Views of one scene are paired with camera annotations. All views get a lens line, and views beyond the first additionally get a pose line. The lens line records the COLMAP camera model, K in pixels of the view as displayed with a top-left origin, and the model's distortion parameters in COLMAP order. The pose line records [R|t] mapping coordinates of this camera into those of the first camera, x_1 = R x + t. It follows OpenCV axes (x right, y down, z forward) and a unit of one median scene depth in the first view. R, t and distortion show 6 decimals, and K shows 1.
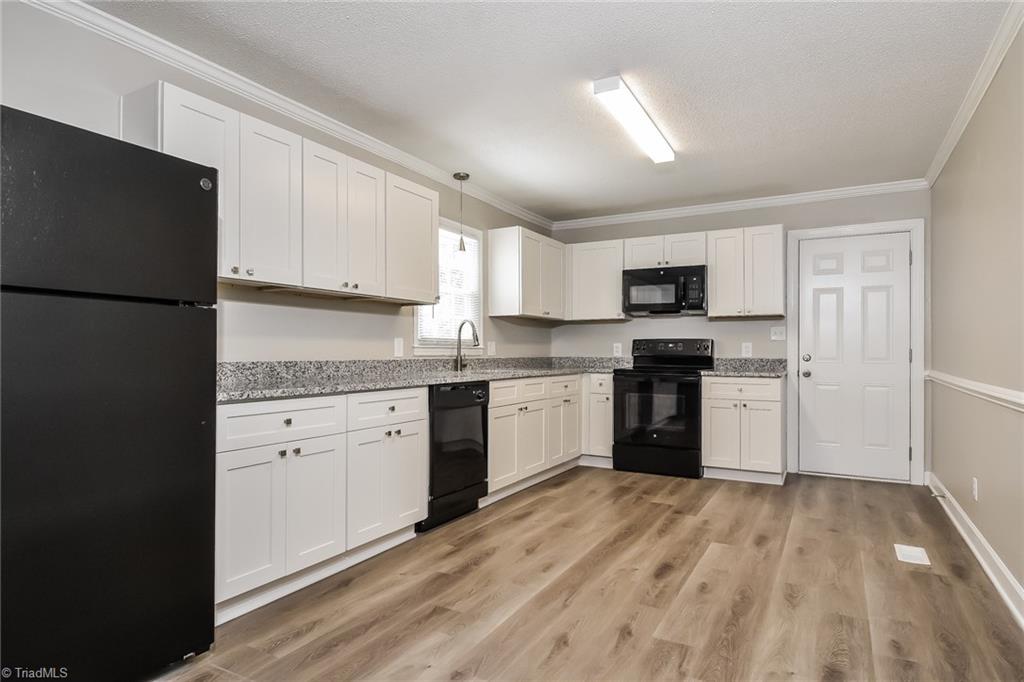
lens RADIAL K [[587.3, 0, 513.7], [0, 587.3, 357.3], [0, 0, 1]] dist [0.001467, -0.000131]
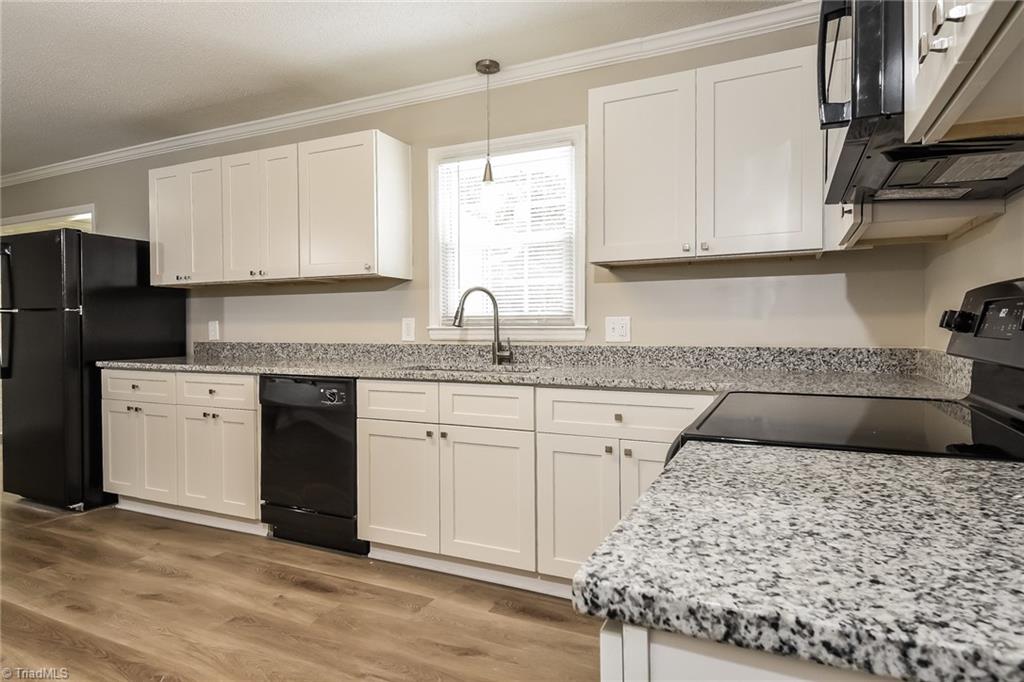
lens RADIAL K [[571.3, 0, 512.0], [0, 571.3, 341.0], [0, 0, 1]] dist [-0.000139, -0.001394]
pose [[0.065268, 0.022245, -0.997620, 0.669766], [-0.003149, 0.999751, 0.022087, -0.020297], [0.997863, 0.001700, 0.065322, 1.190791]]
